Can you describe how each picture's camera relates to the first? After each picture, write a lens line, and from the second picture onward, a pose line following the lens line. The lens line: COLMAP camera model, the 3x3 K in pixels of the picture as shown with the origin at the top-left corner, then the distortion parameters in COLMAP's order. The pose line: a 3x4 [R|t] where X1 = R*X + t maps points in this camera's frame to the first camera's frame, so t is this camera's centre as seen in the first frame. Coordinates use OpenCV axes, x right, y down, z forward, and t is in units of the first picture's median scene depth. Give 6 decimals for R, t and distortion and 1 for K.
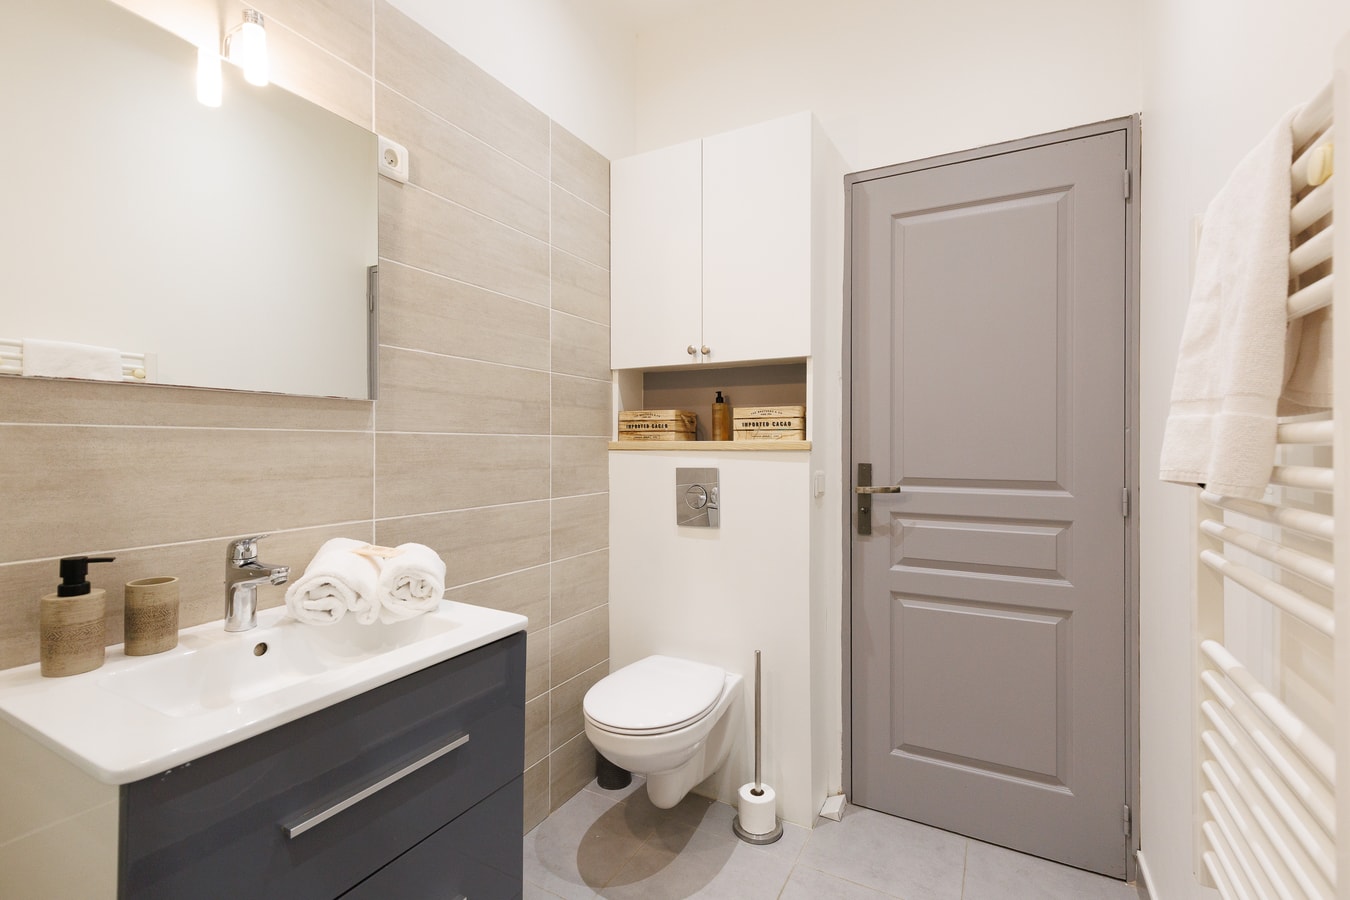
lens RADIAL K [[628.4, 0, 677.4], [0, 628.4, 445.1], [0, 0, 1]] dist [0.006030, -0.000167]
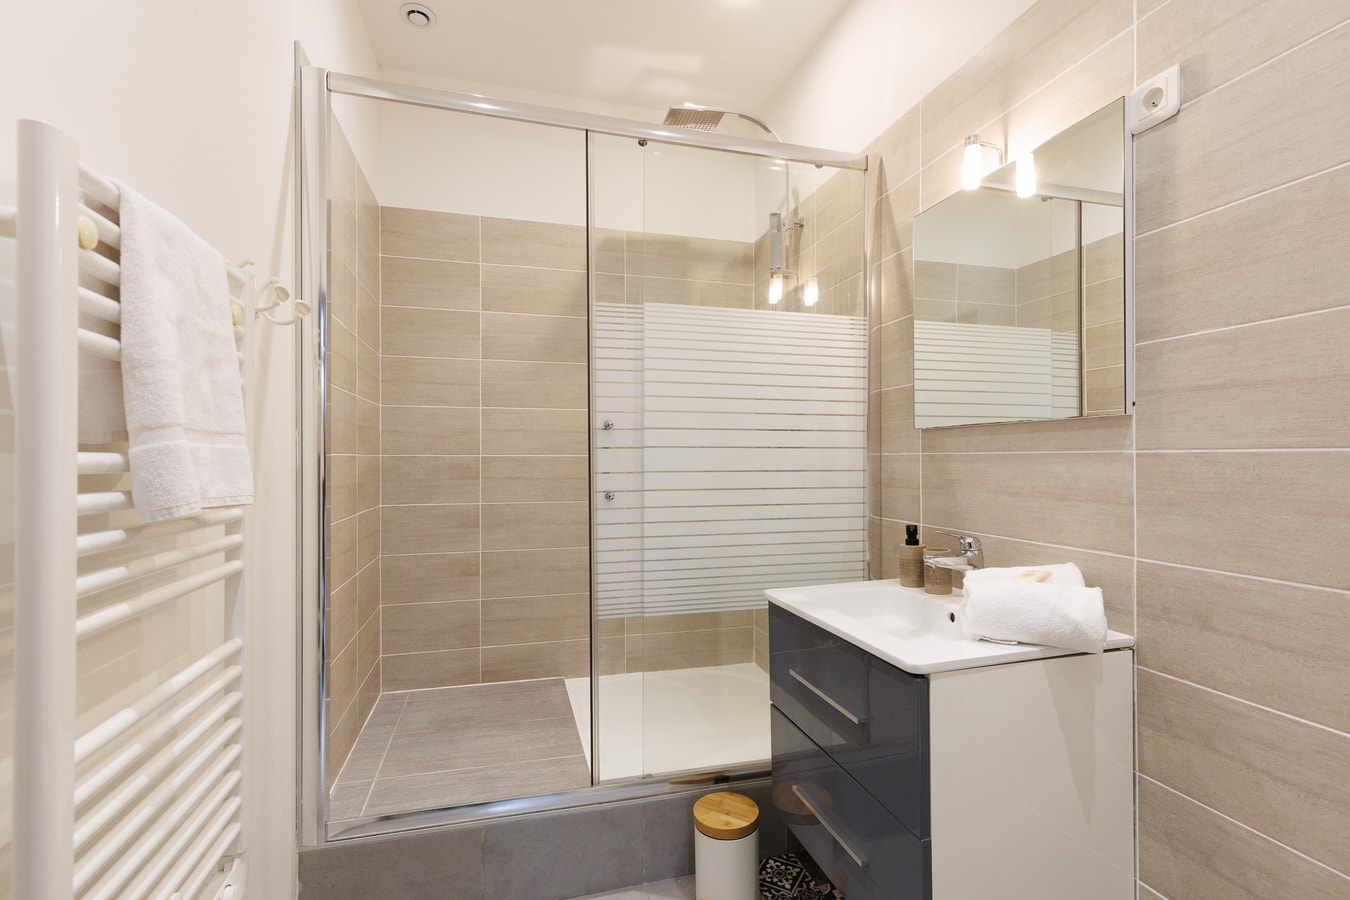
lens RADIAL K [[628.4, 0, 711.9], [0, 628.4, 476.4], [0, 0, 1]] dist [0.006030, -0.000167]
pose [[-0.684611, 0.006378, -0.728881, 0.503389], [-0.015790, 0.999597, 0.023577, 0.001086], [0.728738, 0.027650, -0.684234, 1.175423]]
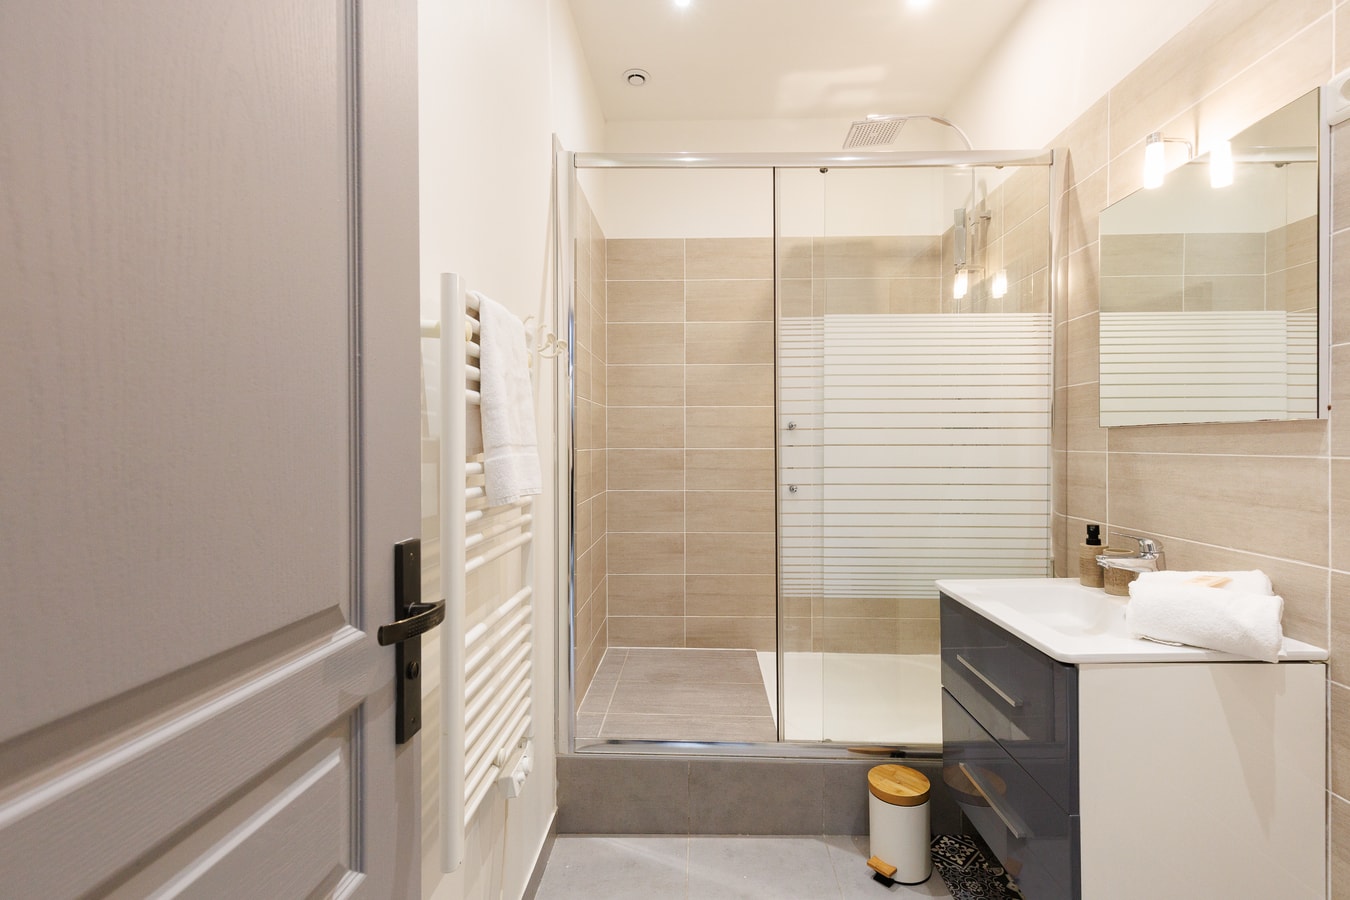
lens RADIAL K [[628.4, 0, 674.2], [0, 628.4, 445.0], [0, 0, 1]] dist [0.006030, -0.000167]
pose [[-0.900340, -0.006648, -0.435137, 0.613483], [-0.007797, 0.999969, 0.000855, -0.031194], [0.435117, 0.004162, -0.900364, 1.372013]]
